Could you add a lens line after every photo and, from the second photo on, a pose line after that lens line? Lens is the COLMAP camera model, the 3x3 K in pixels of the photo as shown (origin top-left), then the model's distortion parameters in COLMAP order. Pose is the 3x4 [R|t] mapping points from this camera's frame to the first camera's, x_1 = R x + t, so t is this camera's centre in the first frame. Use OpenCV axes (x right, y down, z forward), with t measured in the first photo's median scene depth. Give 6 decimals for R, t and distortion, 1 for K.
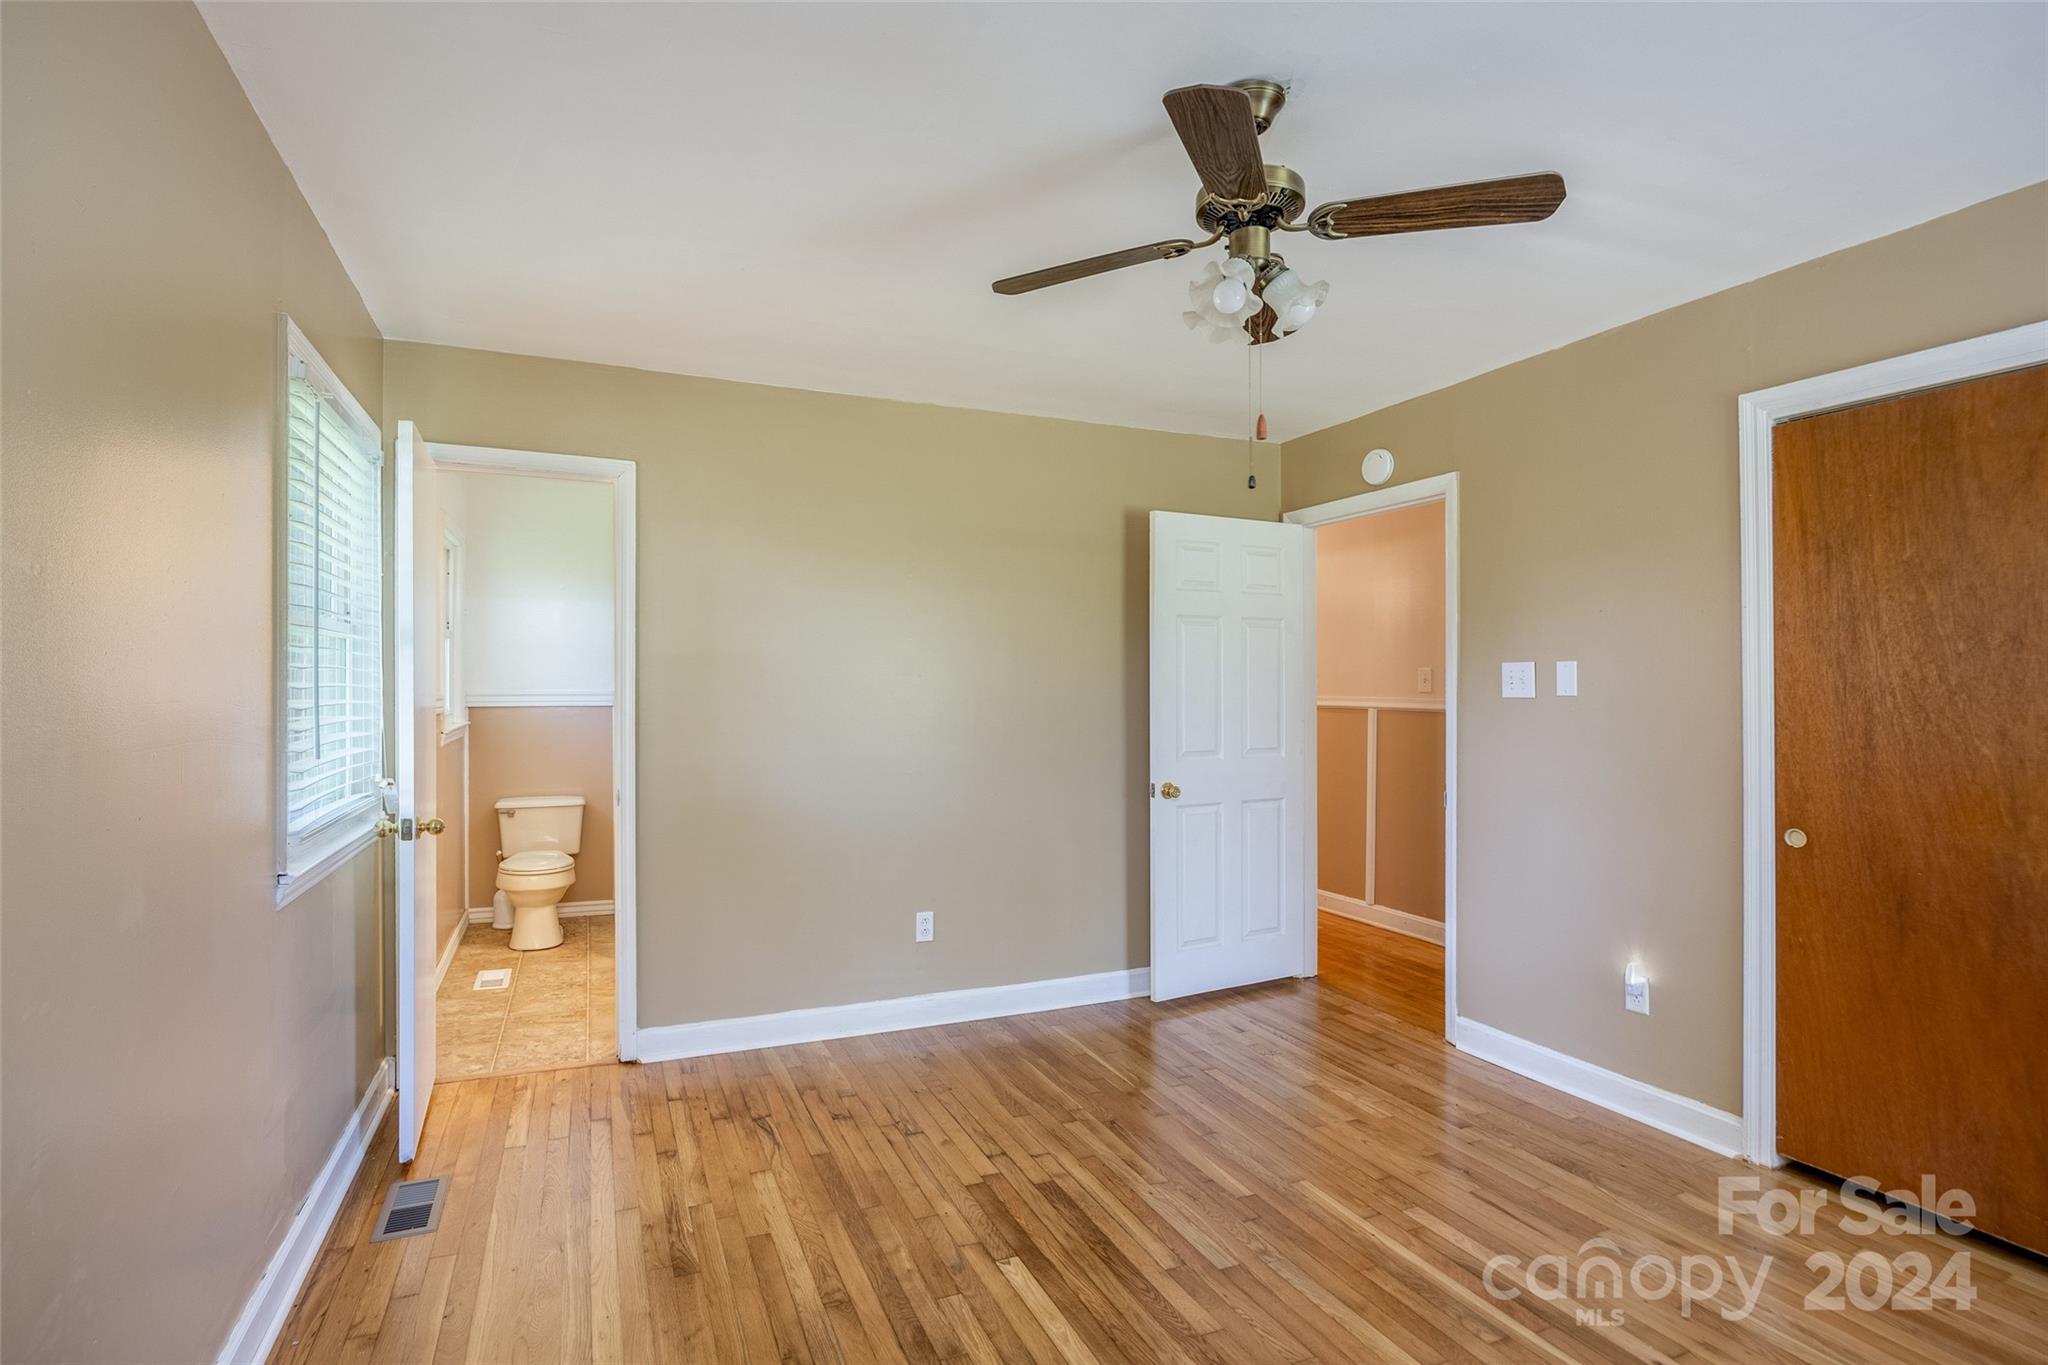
lens RADIAL K [[986.9, 0, 1026.5], [0, 986.9, 682.5], [0, 0, 1]] dist [-0.009882, 0.001915]
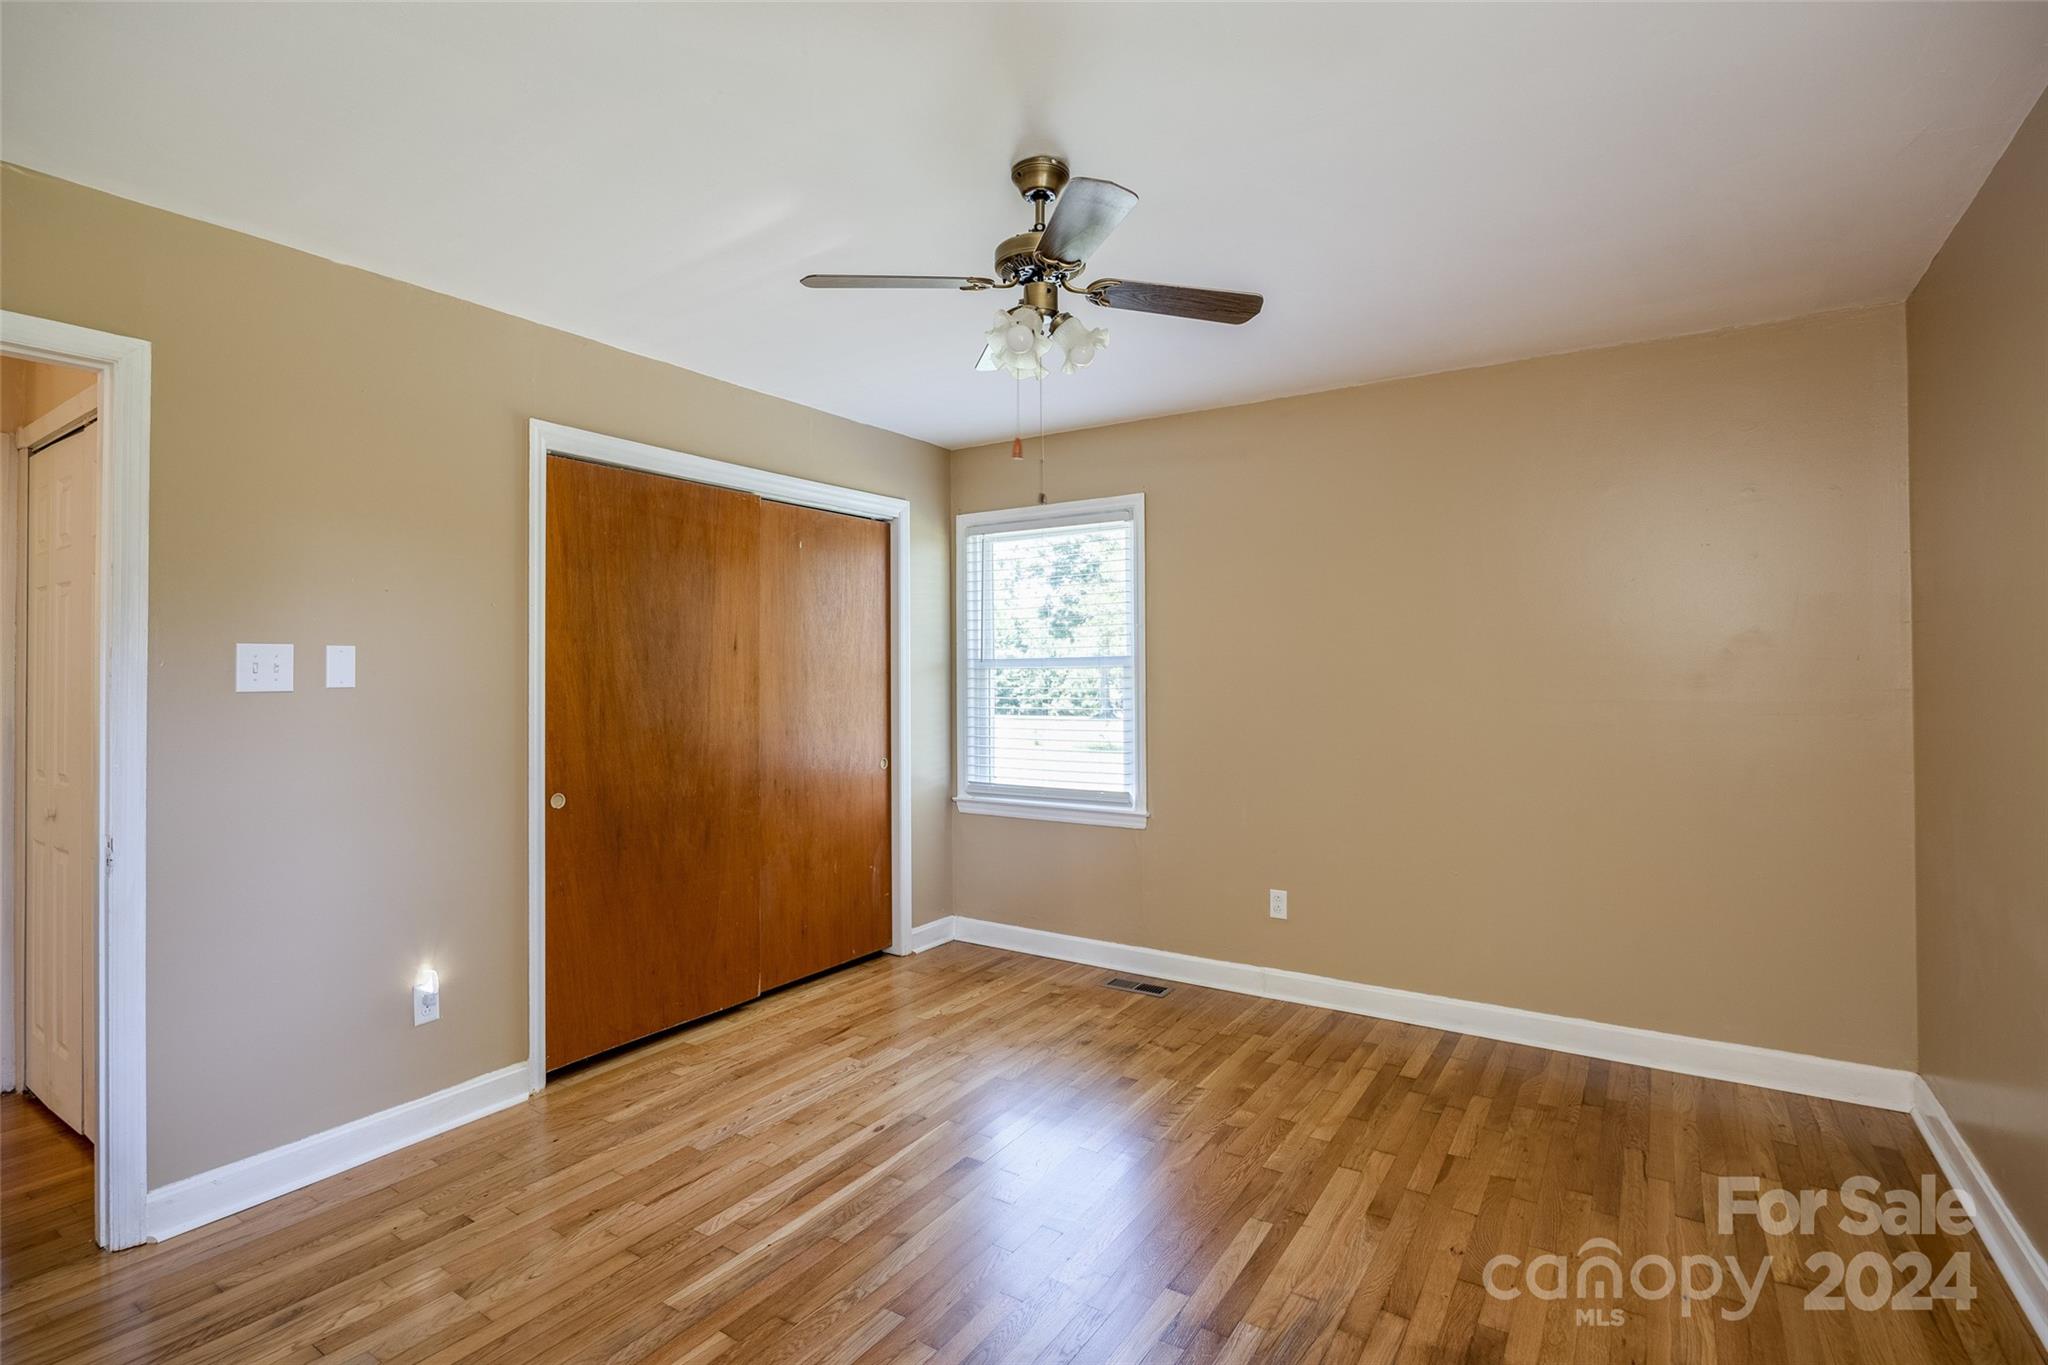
lens RADIAL K [[972.7, 0, 969.6], [0, 972.7, 661.7], [0, 0, 1]] dist [-0.016699, -0.000198]
pose [[-0.502356, 0.016324, 0.864507, -0.552164], [0.003896, 0.999854, -0.016616, 0.010028], [-0.864652, -0.004979, -0.502347, 1.270699]]
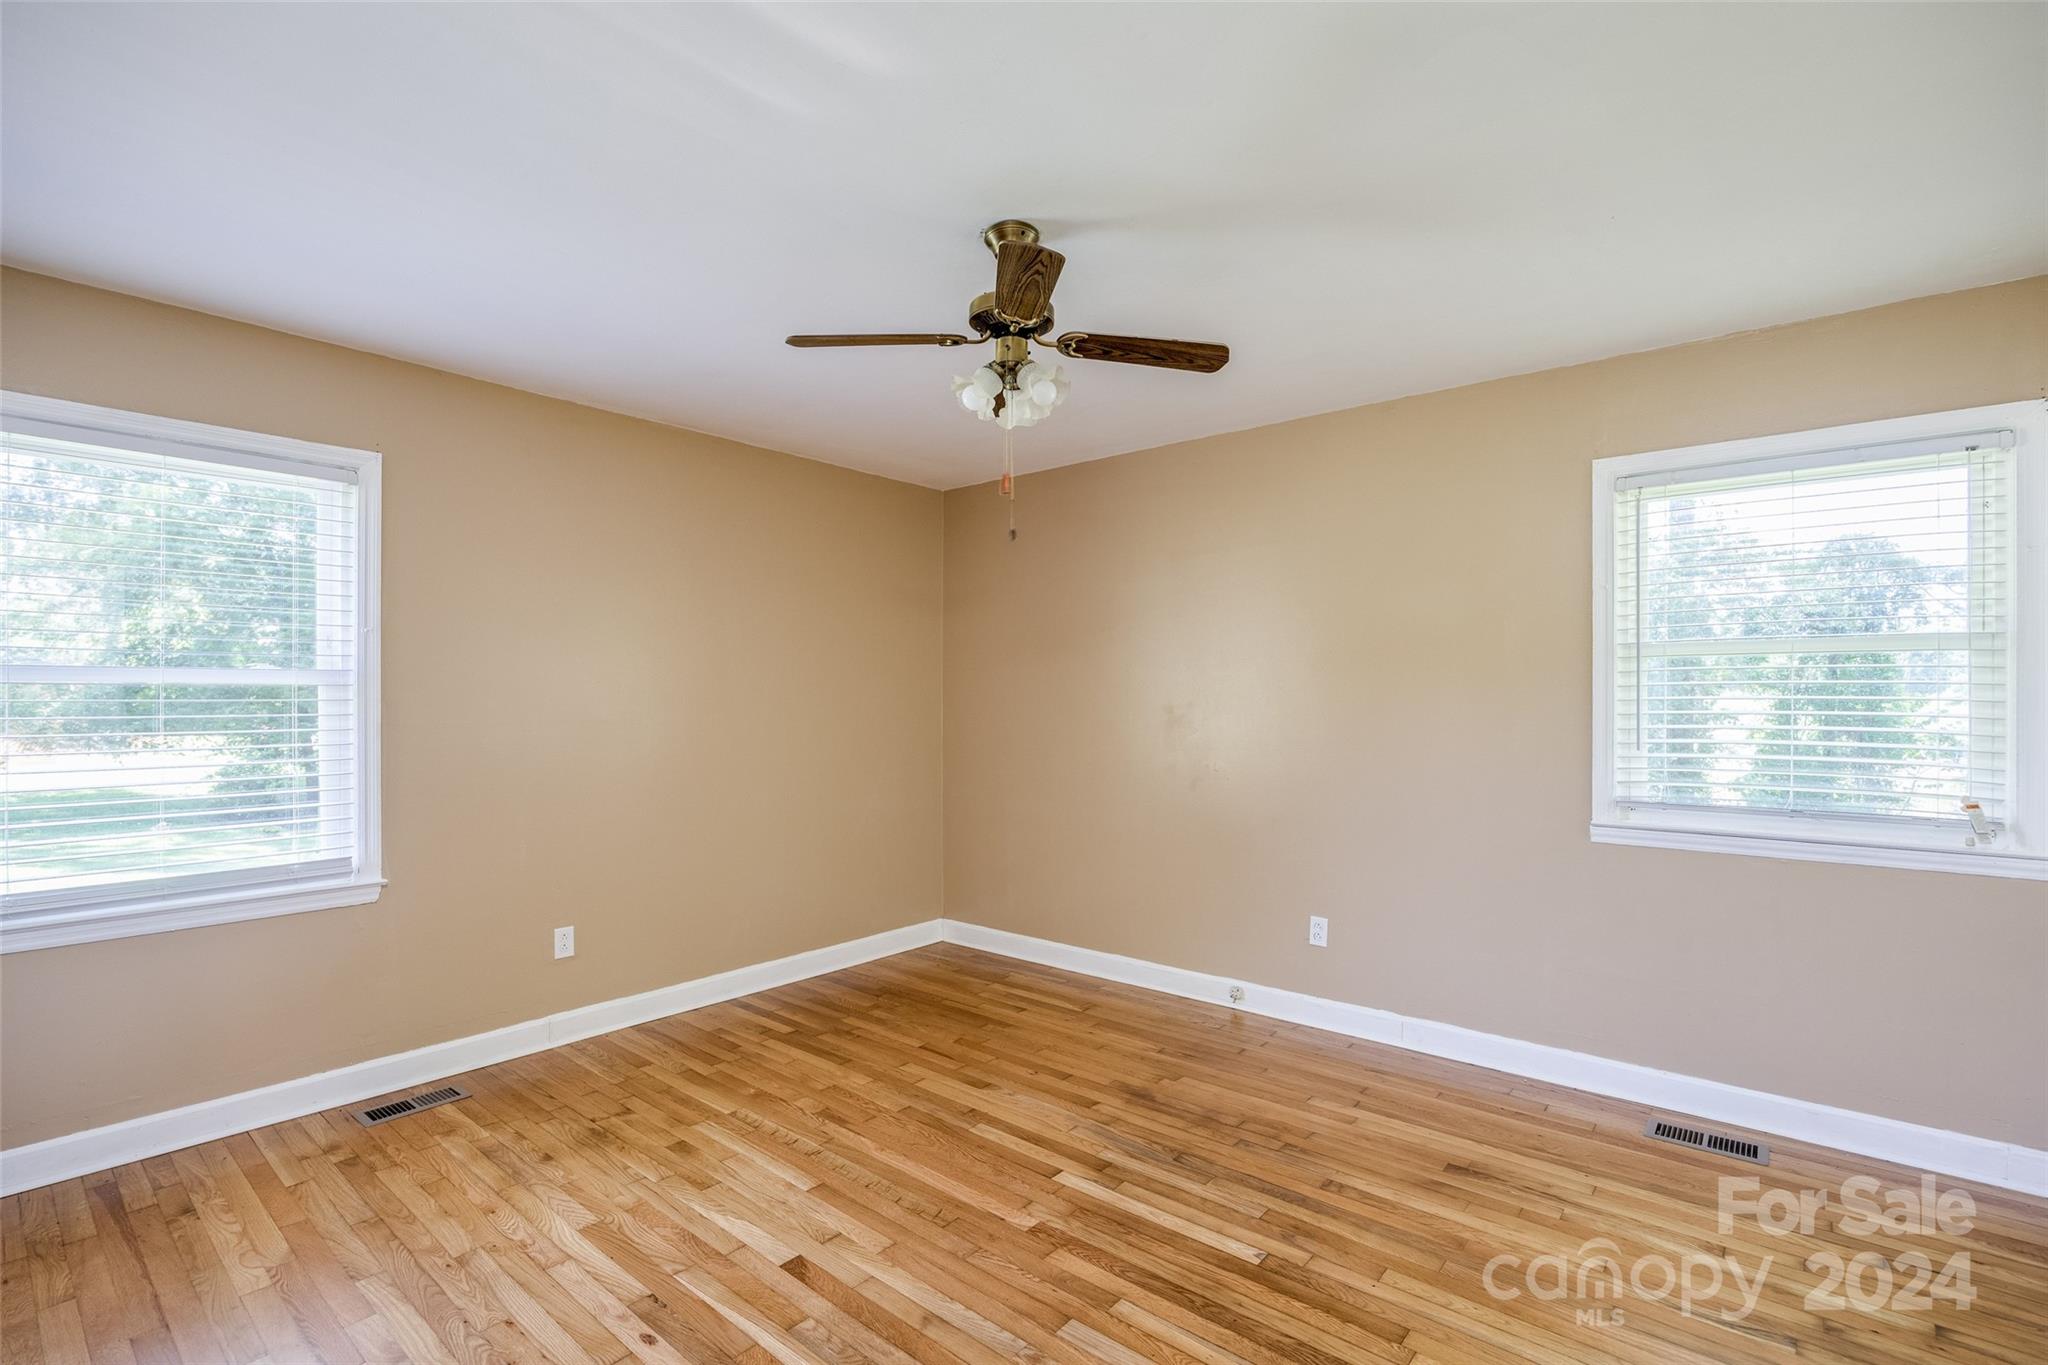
lens RADIAL K [[907.6, 0, 1031.1], [0, 907.6, 698.1], [0, 0, 1]] dist [-0.010251, 0.000355]
pose [[-0.911102, 0.000391, -0.412181, 0.529354], [0.000940, 0.999999, -0.001129, 0.010691], [0.412180, -0.001416, -0.911101, 1.601973]]
